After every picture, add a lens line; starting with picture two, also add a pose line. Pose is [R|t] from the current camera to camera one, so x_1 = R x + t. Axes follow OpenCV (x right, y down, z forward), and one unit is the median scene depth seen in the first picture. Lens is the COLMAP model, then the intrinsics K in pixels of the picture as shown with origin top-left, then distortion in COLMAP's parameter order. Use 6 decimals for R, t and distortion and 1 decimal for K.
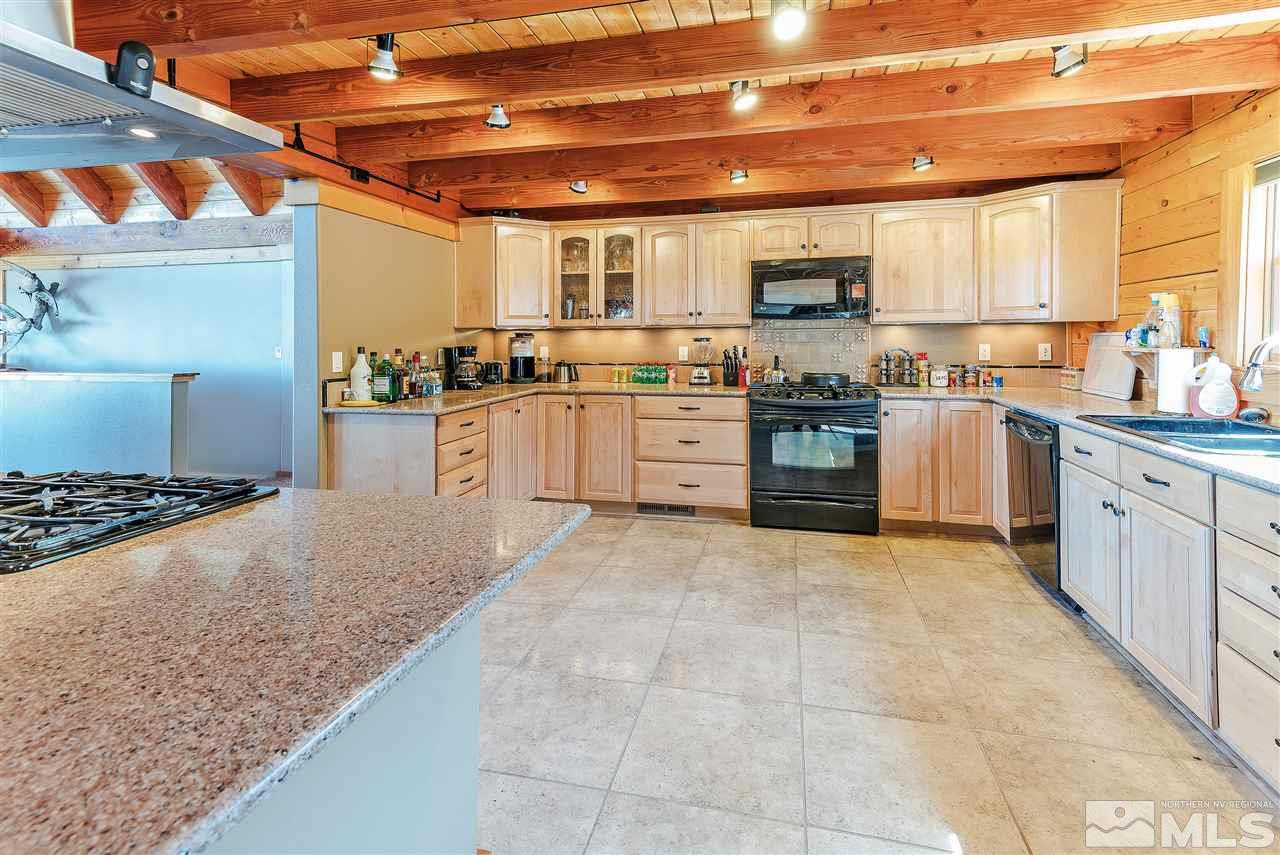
lens RADIAL K [[615.8, 0, 637.7], [0, 615.8, 332.0], [0, 0, 1]] dist [0.000603, 0.000007]
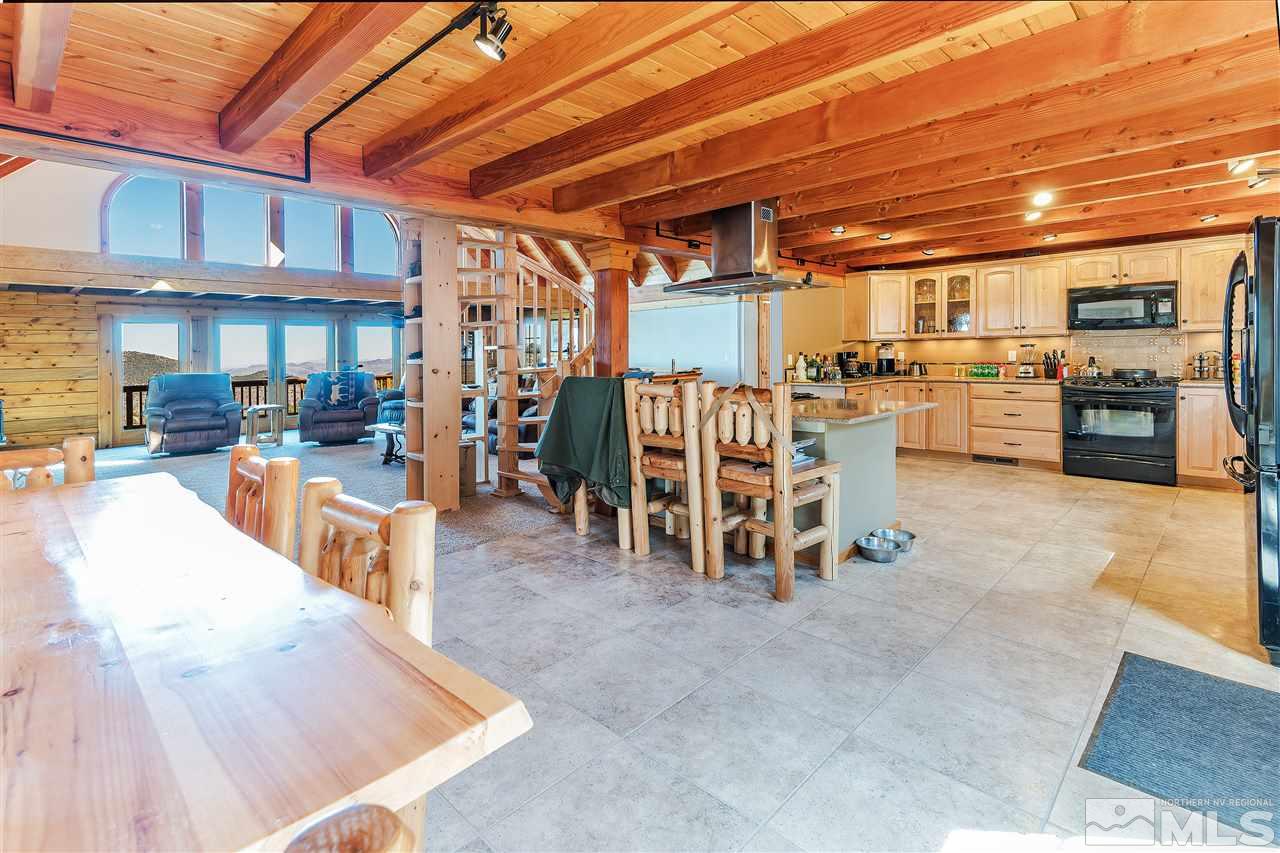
lens RADIAL K [[614.5, 0, 622.8], [0, 614.5, 363.0], [0, 0, 1]] dist [0.025231, -0.000218]
pose [[0.856944, 0.000896, -0.515408, 0.047423], [0.016353, 0.999448, 0.028928, -0.004681], [0.515149, -0.033218, 0.856457, -0.729318]]
